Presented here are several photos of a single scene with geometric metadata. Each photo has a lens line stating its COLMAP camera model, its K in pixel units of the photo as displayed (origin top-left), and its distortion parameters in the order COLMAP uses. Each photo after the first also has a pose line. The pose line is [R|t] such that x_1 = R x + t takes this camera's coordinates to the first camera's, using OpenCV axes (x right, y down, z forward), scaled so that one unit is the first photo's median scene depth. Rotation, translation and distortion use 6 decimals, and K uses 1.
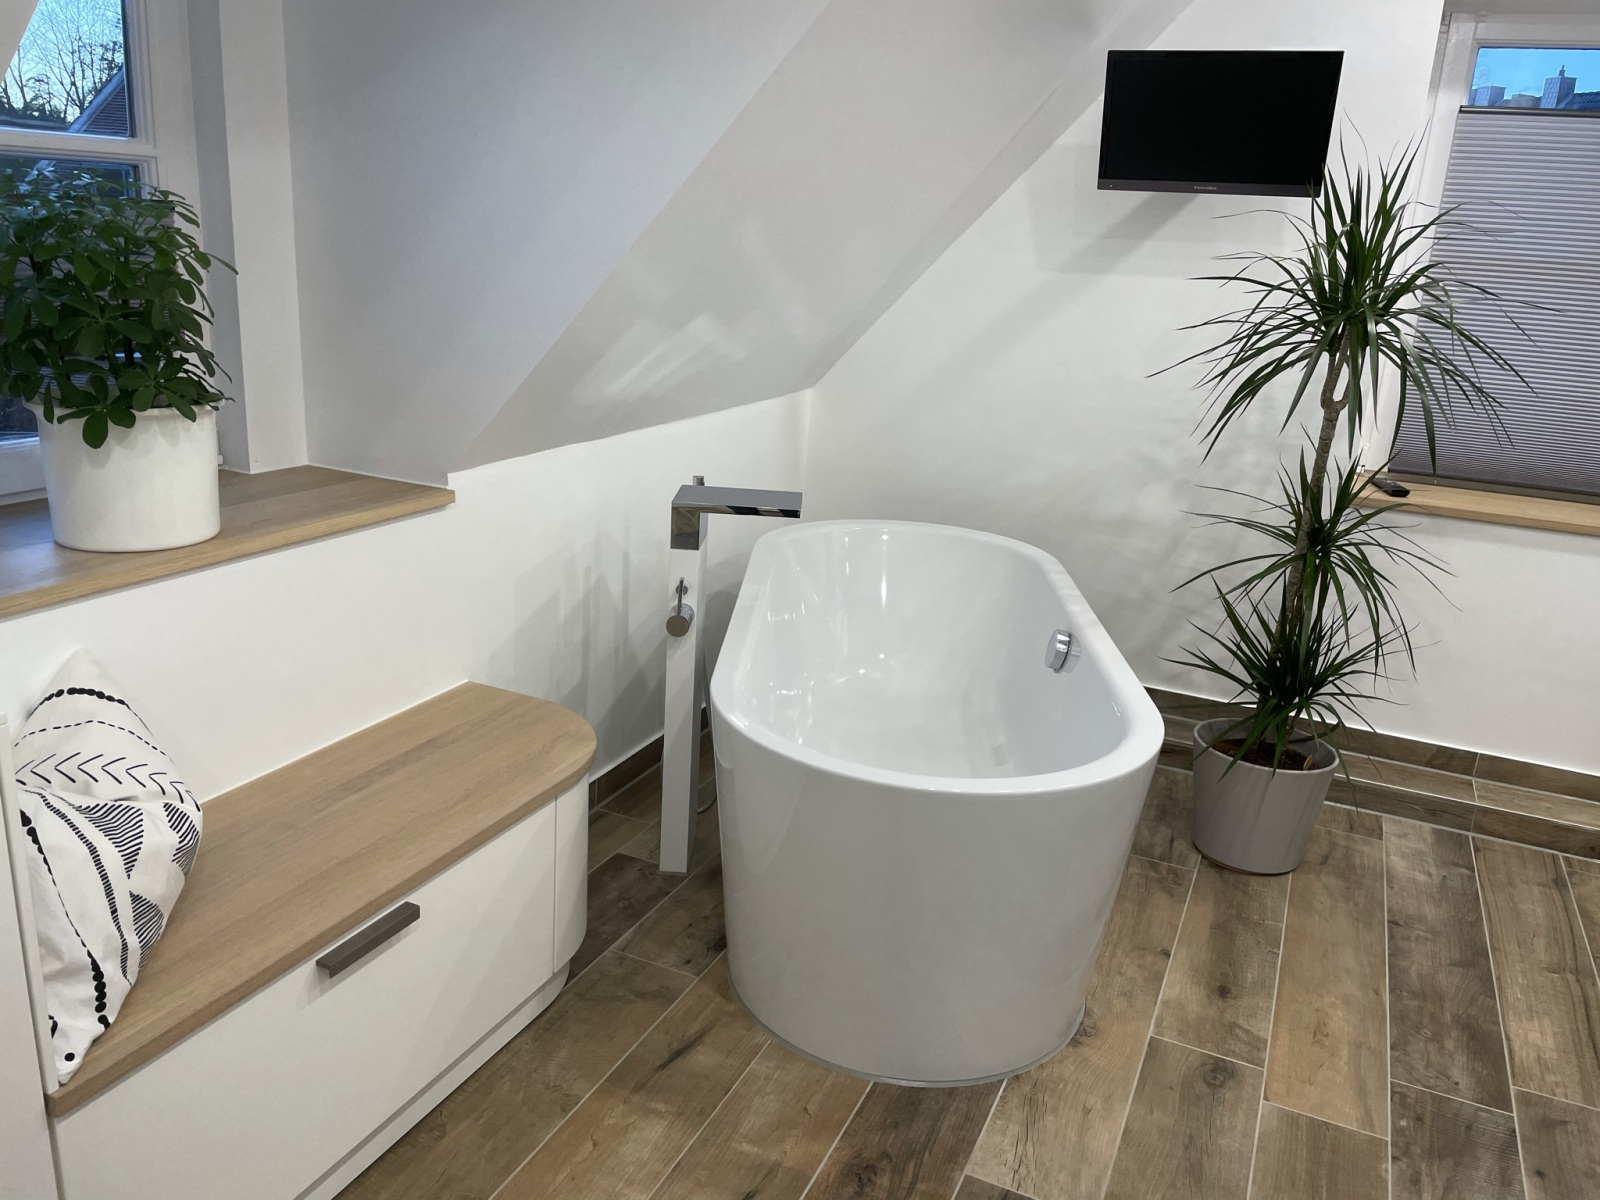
lens RADIAL K [[1217.9, 0, 798.6], [0, 1217.9, 592.0], [0, 0, 1]] dist [0.082910, -0.113075]
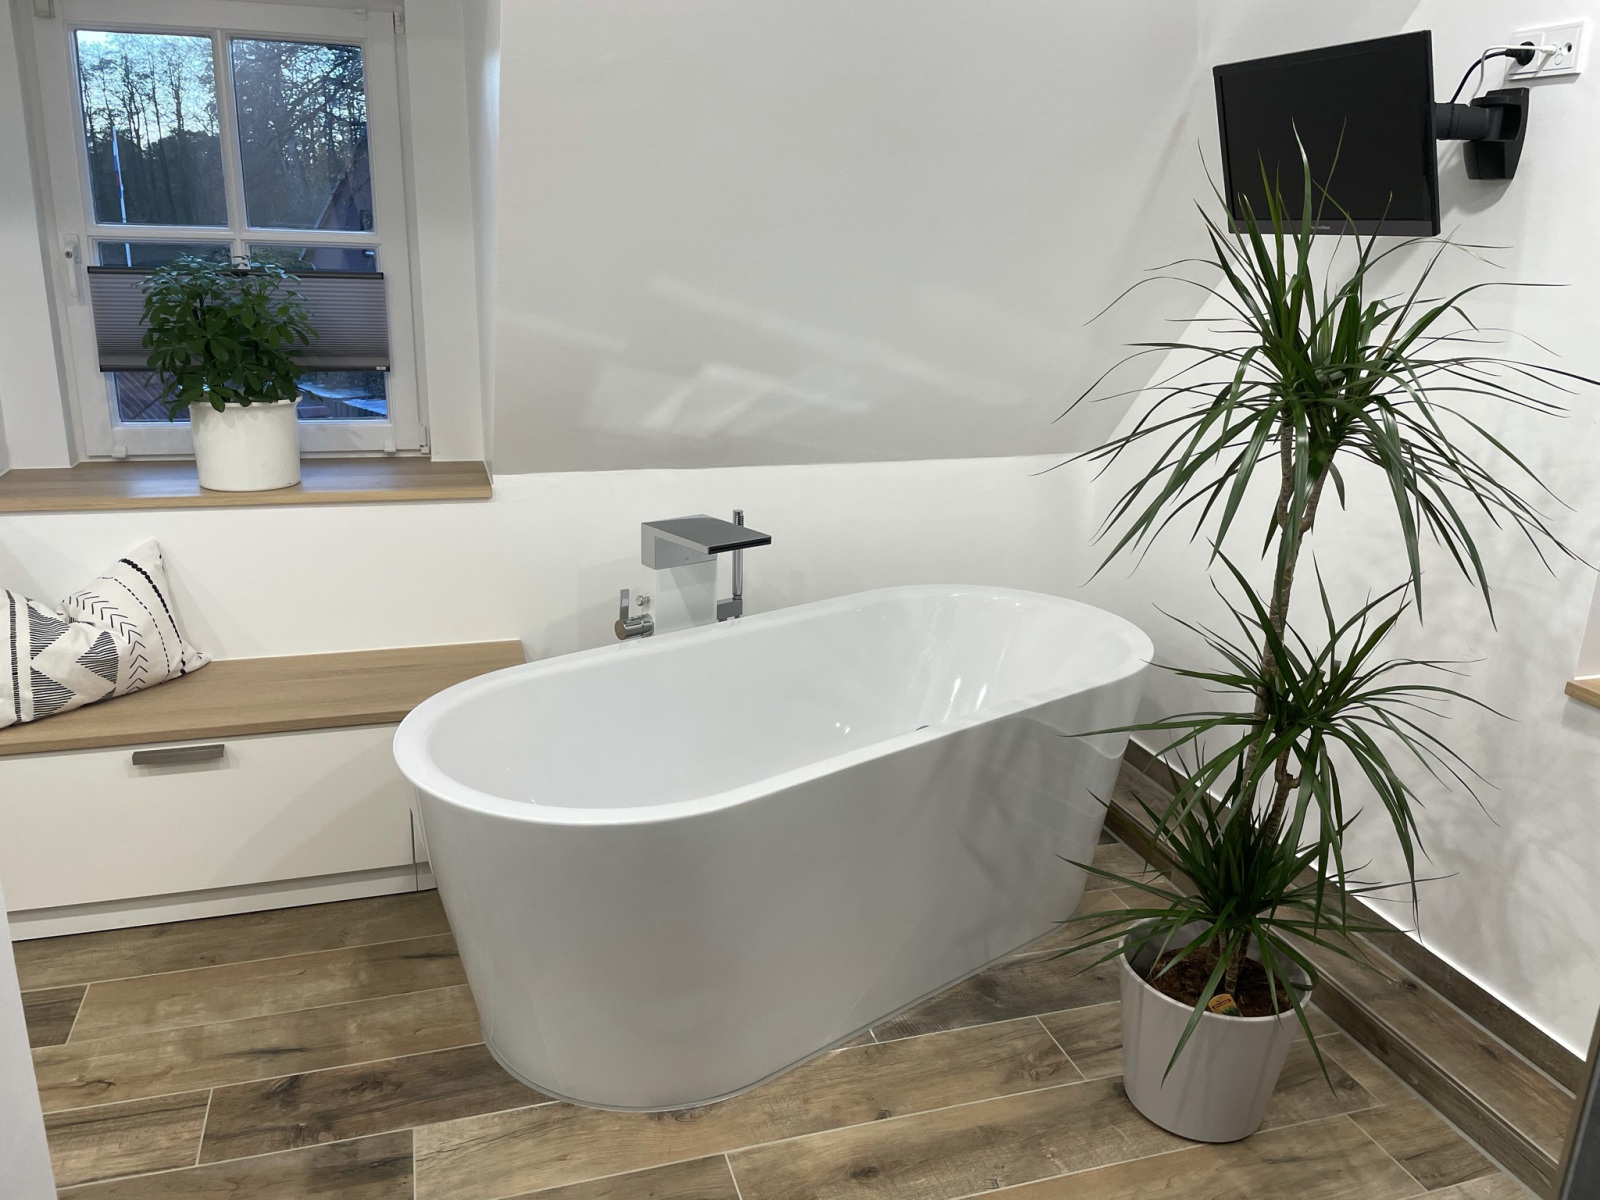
lens RADIAL K [[1217.9, 0, 798.6], [0, 1217.9, 592.0], [0, 0, 1]] dist [0.082910, -0.113075]
pose [[0.662585, 0.170554, -0.729309, 0.793562], [-0.199047, 0.978811, 0.048065, -0.089729], [0.722053, 0.113320, 0.682494, 0.317410]]
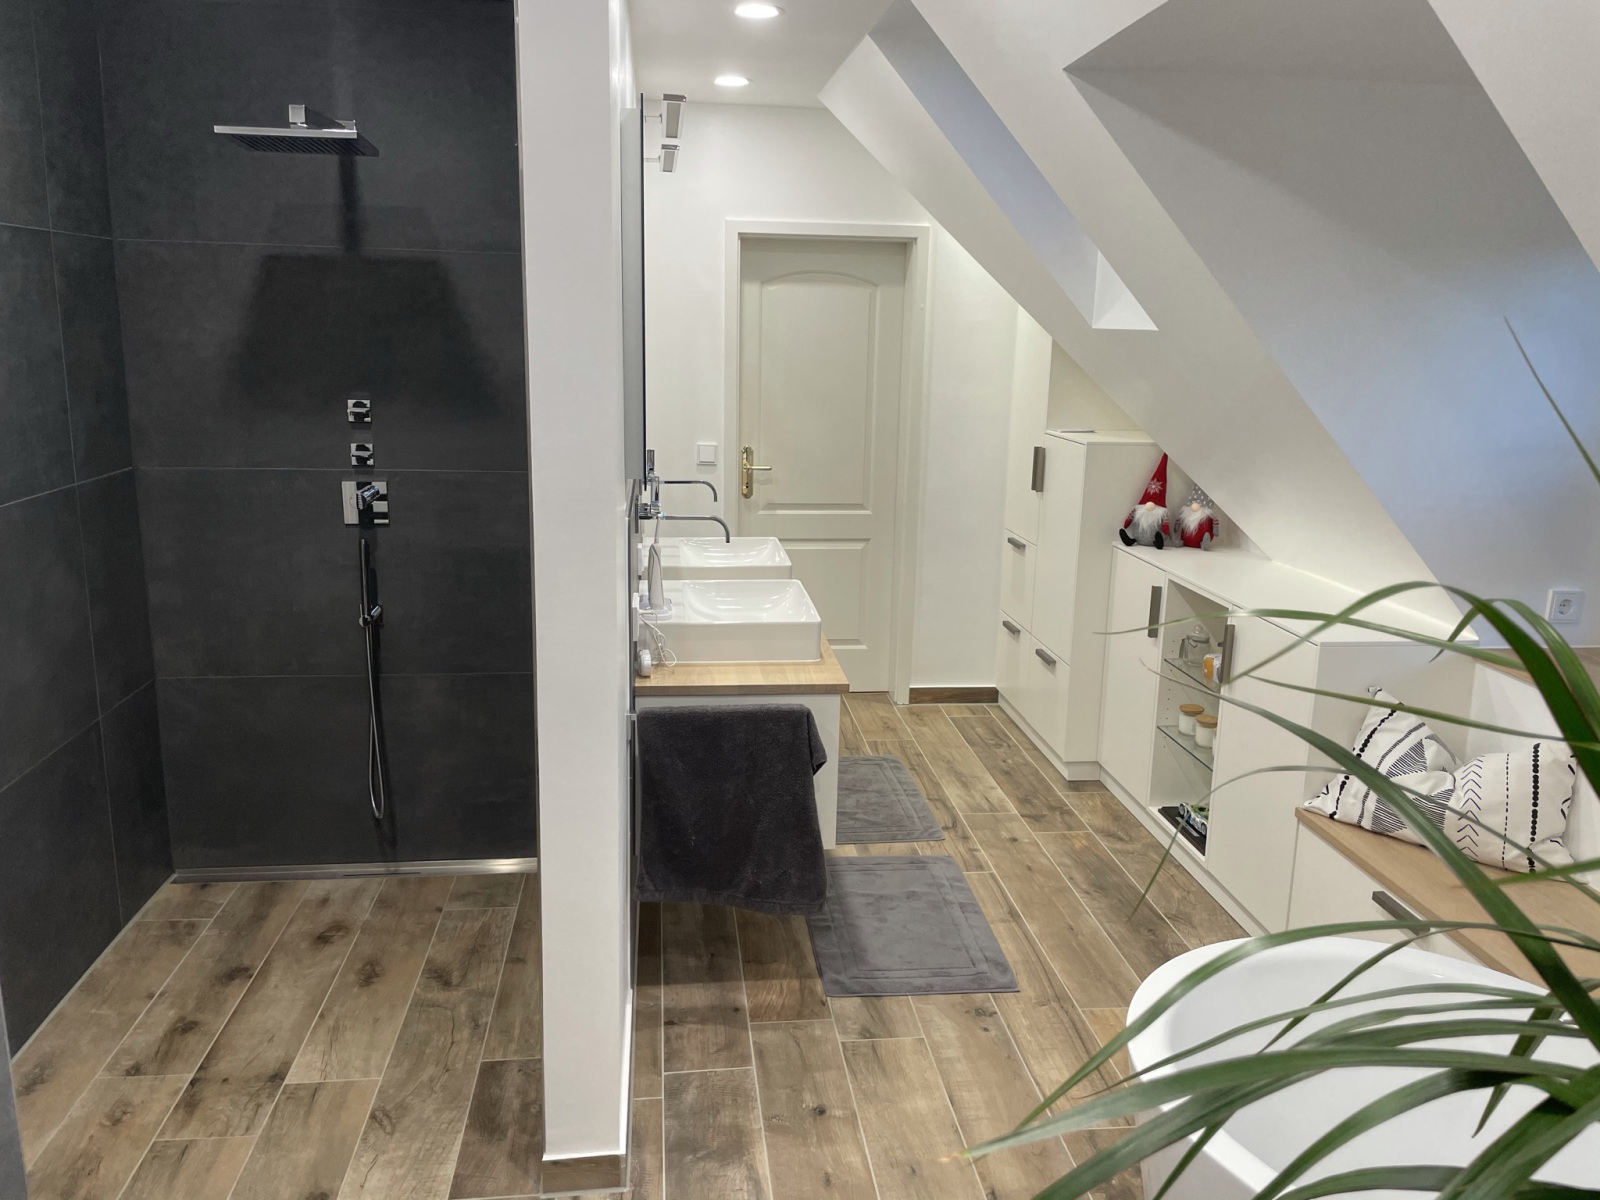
lens RADIAL K [[1217.9, 0, 798.6], [0, 1217.9, 592.0], [0, 0, 1]] dist [0.082910, -0.113075]
pose [[-0.856220, 0.029974, -0.515741, 0.710670], [-0.216890, 0.885216, 0.411523, -0.361083], [0.468877, 0.464214, -0.751438, 1.054750]]
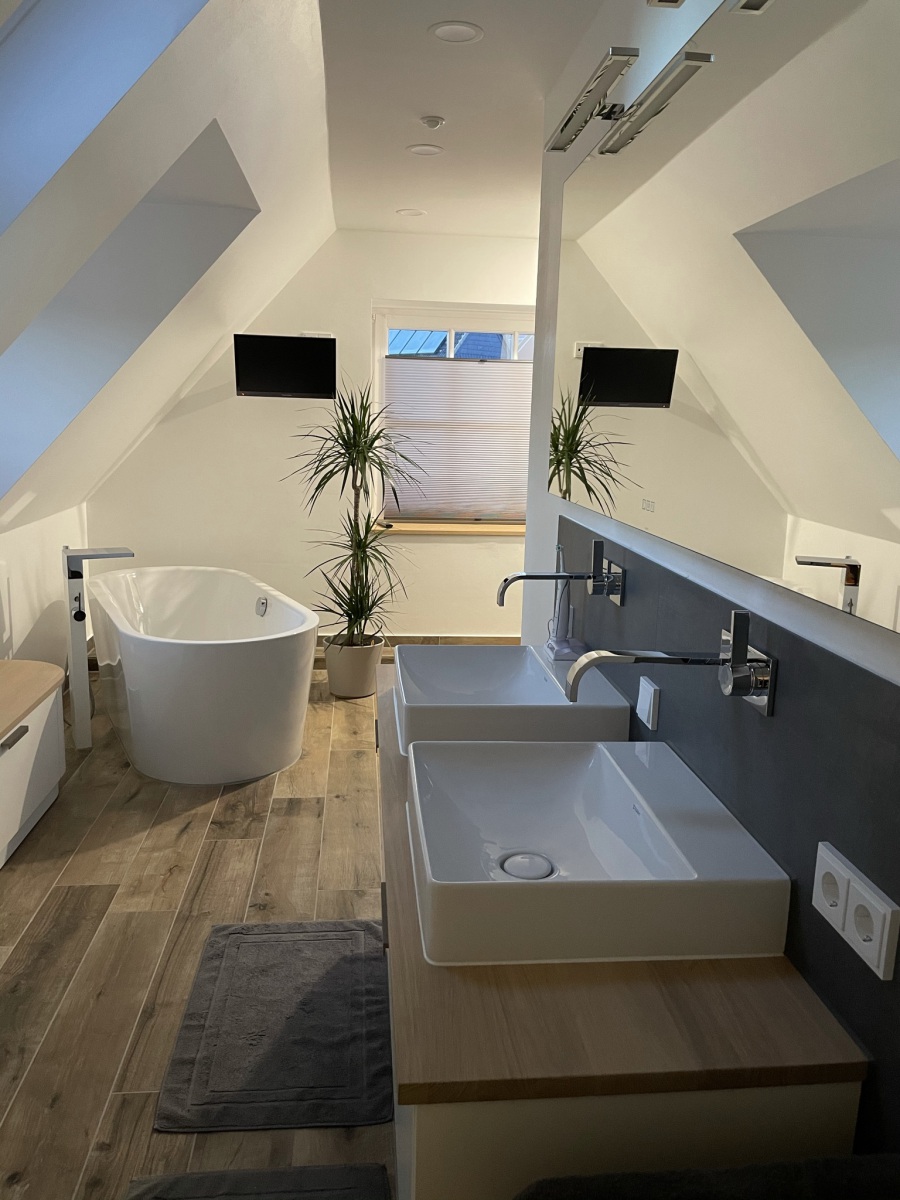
lens RADIAL K [[913.4, 0, 450.0], [0, 913.4, 600.0], [0, 0, 1]] dist [0.082910, -0.113075]
pose [[0.867086, -0.133402, 0.479964, -0.282714], [0.163892, 0.986234, -0.021967, 0.128595], [-0.470426, 0.097710, 0.877013, -0.600156]]
